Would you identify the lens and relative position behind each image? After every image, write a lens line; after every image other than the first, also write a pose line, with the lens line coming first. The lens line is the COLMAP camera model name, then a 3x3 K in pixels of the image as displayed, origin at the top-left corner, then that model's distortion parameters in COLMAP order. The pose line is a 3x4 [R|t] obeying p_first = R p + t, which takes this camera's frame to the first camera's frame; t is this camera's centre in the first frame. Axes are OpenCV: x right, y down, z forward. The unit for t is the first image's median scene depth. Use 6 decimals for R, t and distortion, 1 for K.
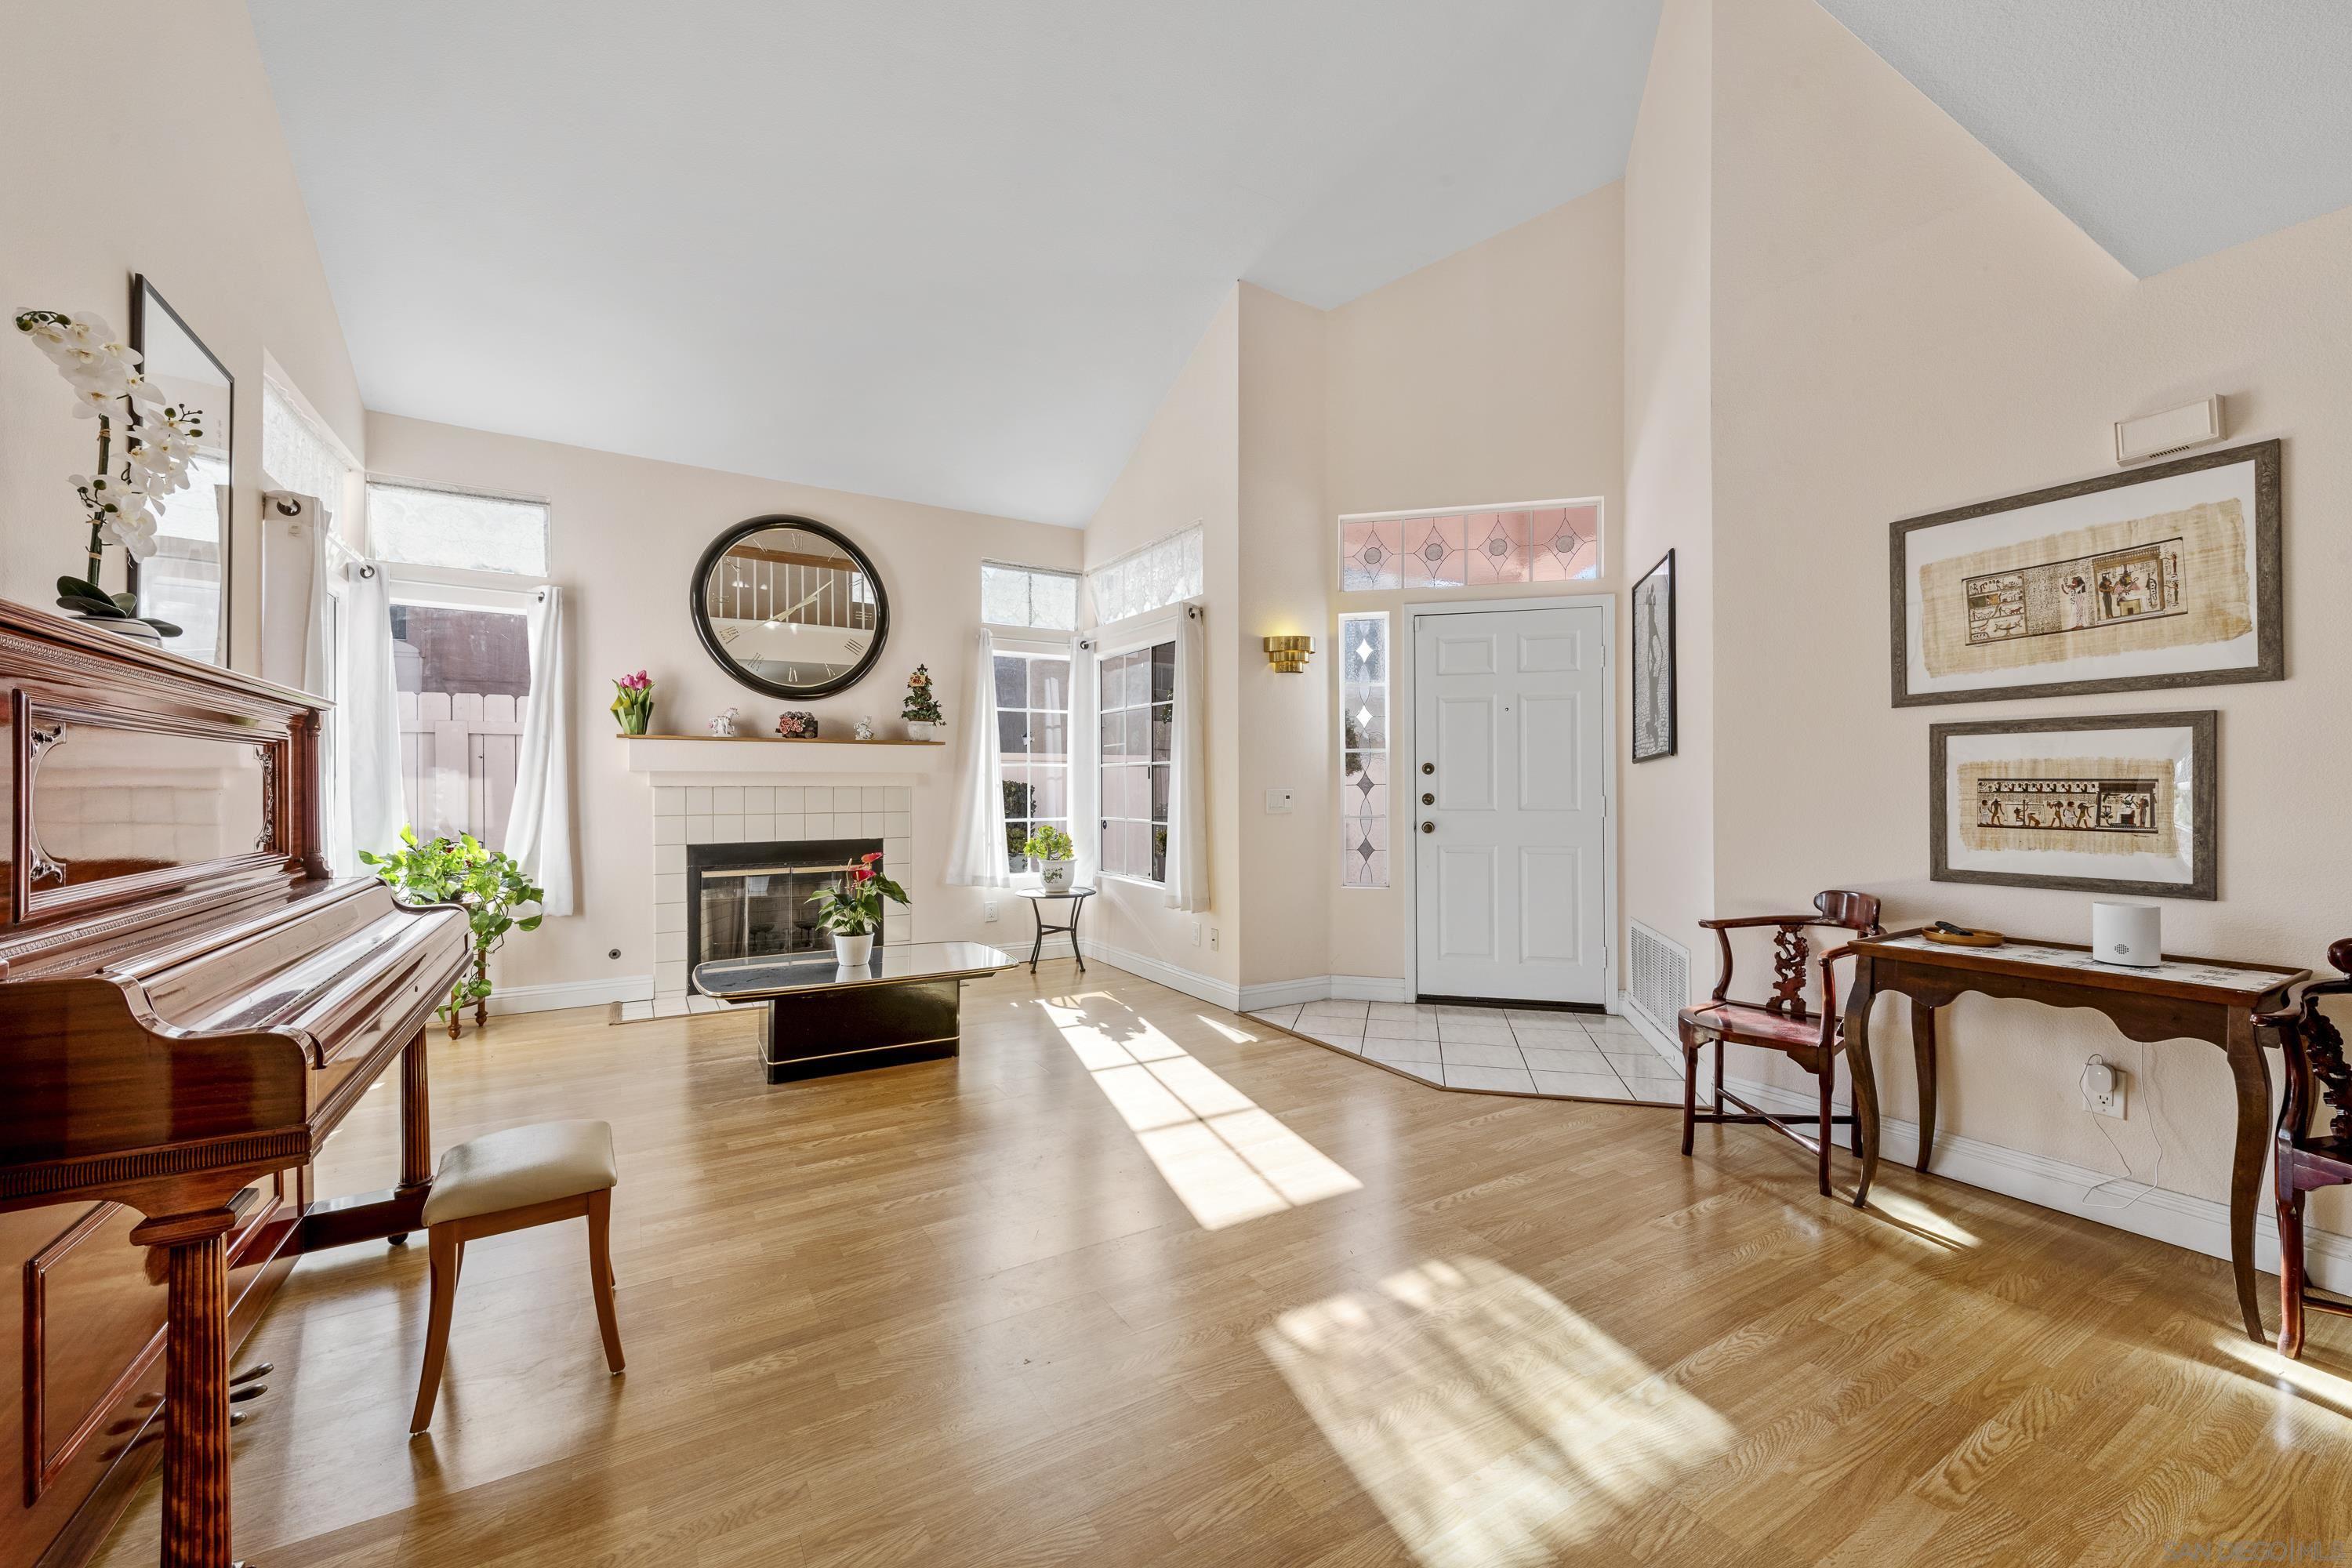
lens RADIAL K [[917.3, 0, 1172.4], [0, 917.3, 778.3], [0, 0, 1]] dist [0.011105, -0.003438]
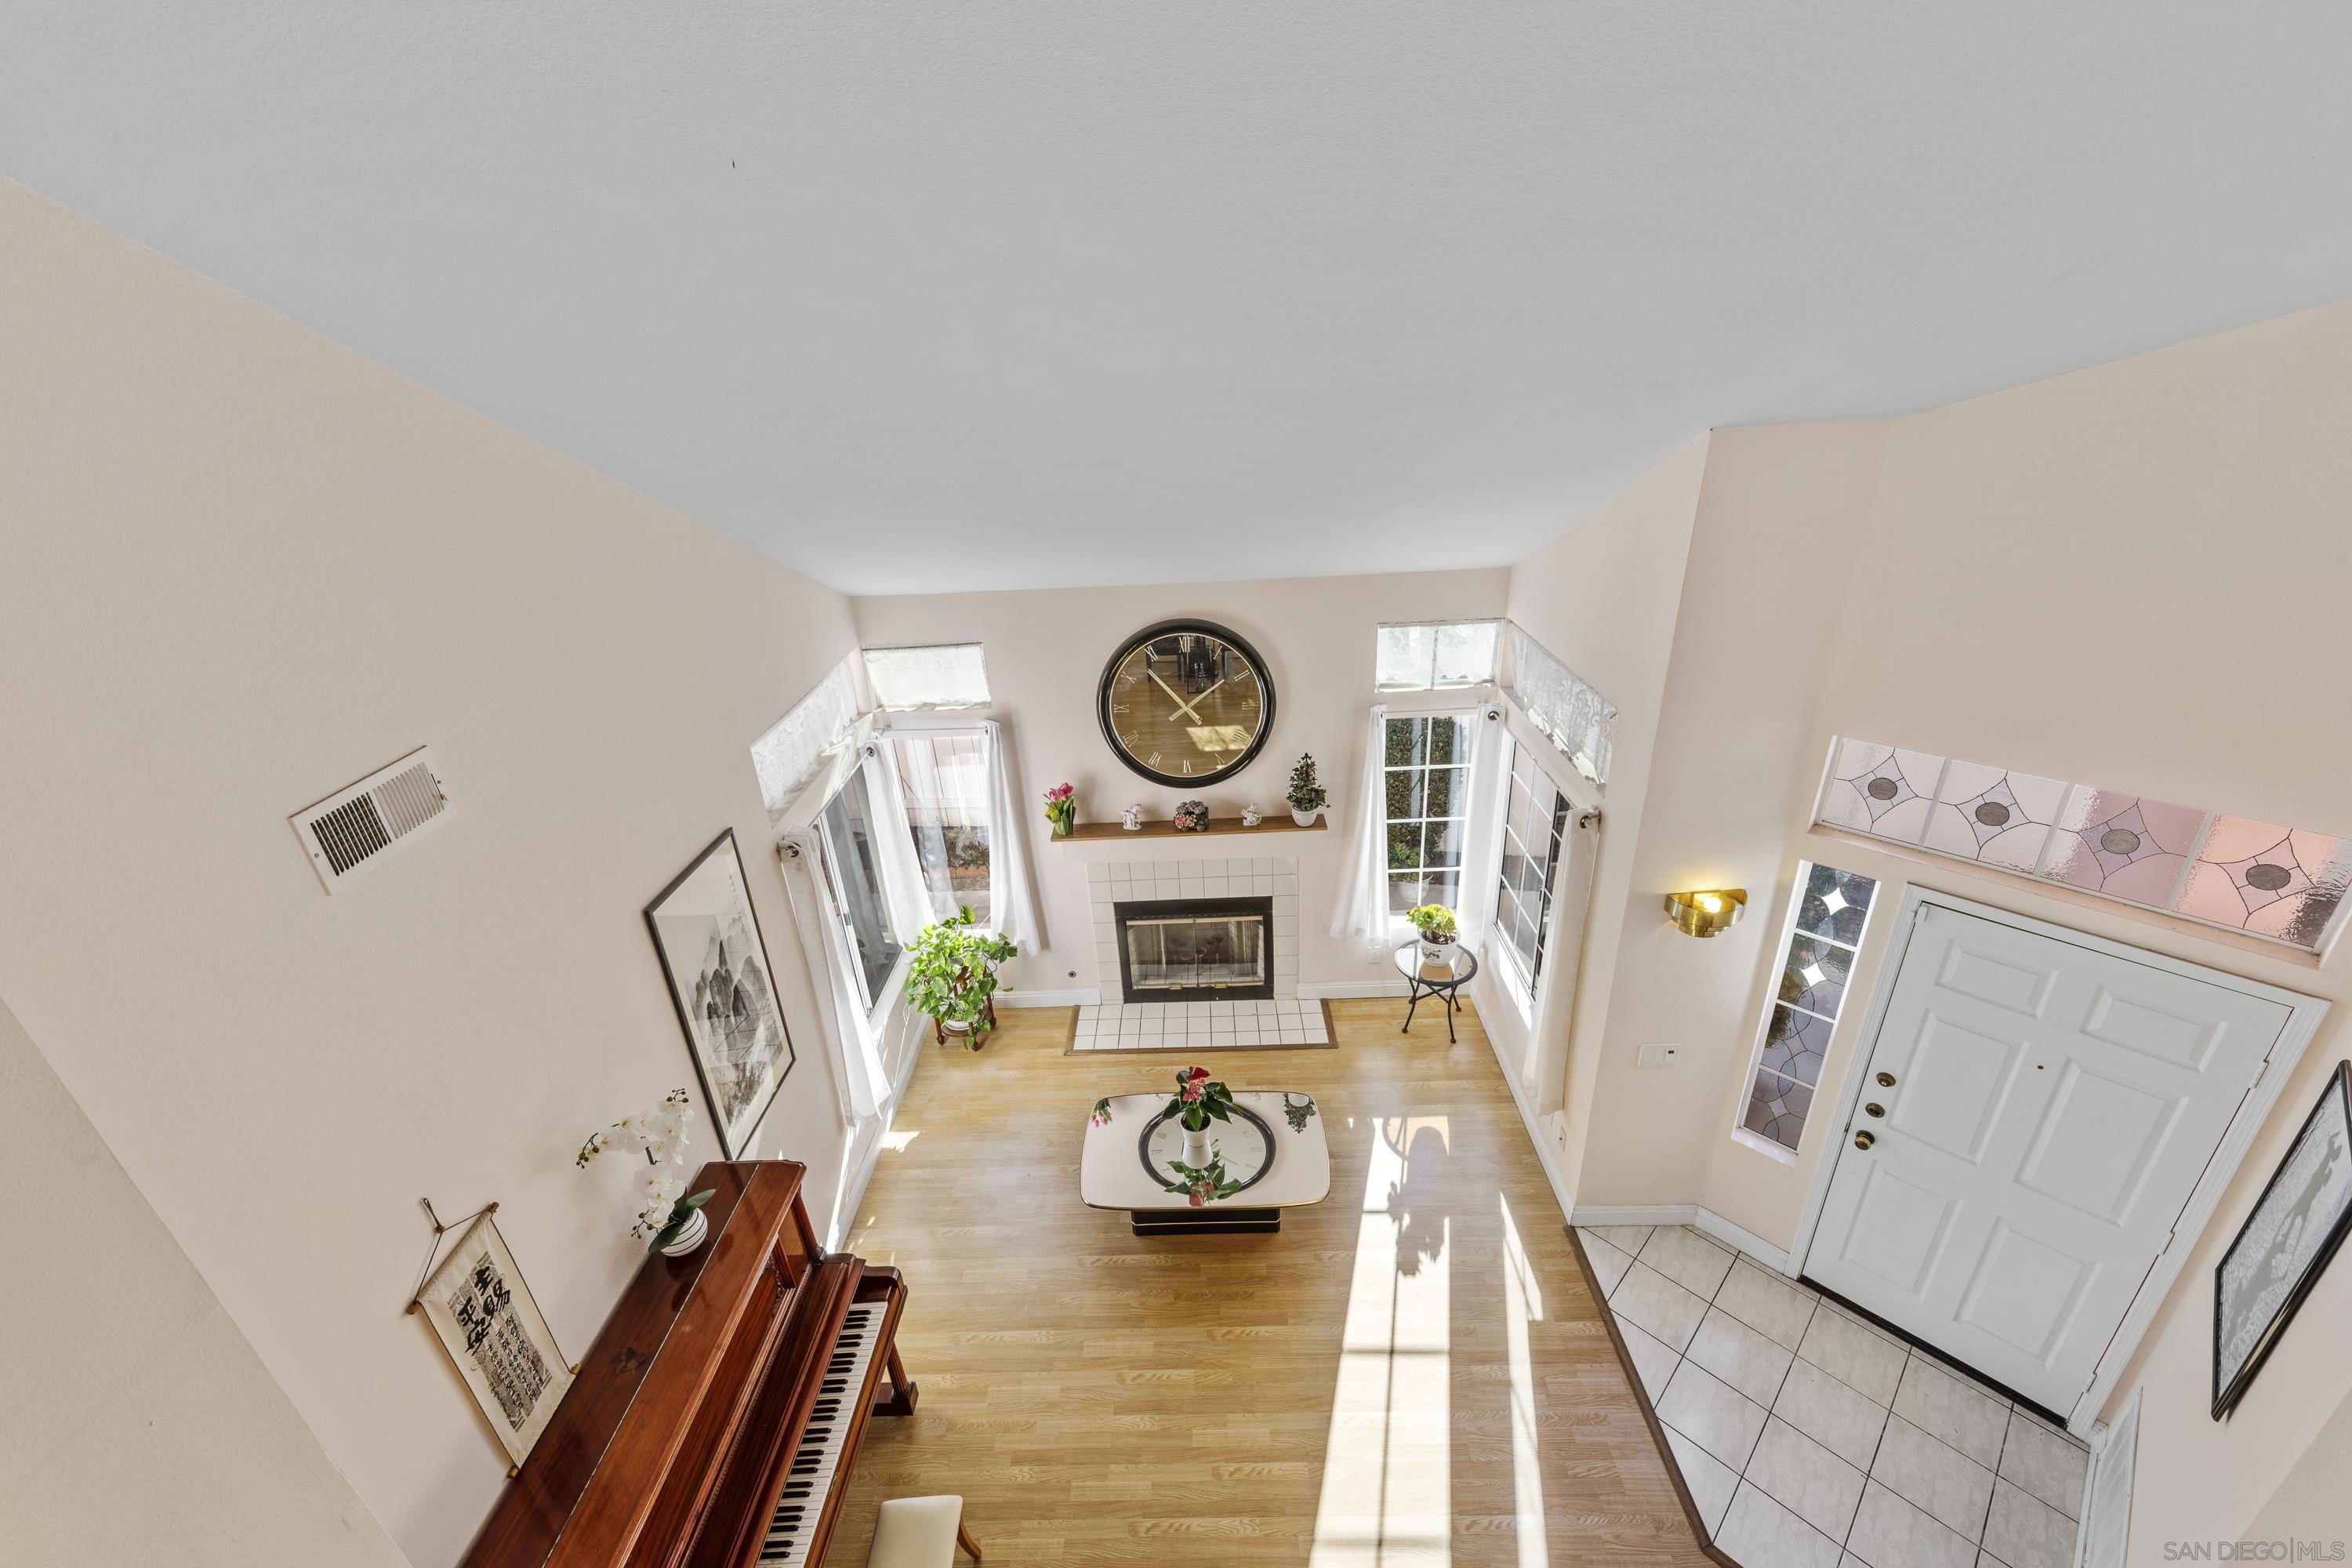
lens RADIAL K [[917.3, 0, 1174.4], [0, 917.3, 762.0], [0, 0, 1]] dist [0.011105, -0.003438]
pose [[0.845688, 0.176826, -0.503533, 0.166896], [0.061316, 0.905072, 0.420815, -0.867064], [0.530144, -0.386752, 0.754566, 0.293837]]
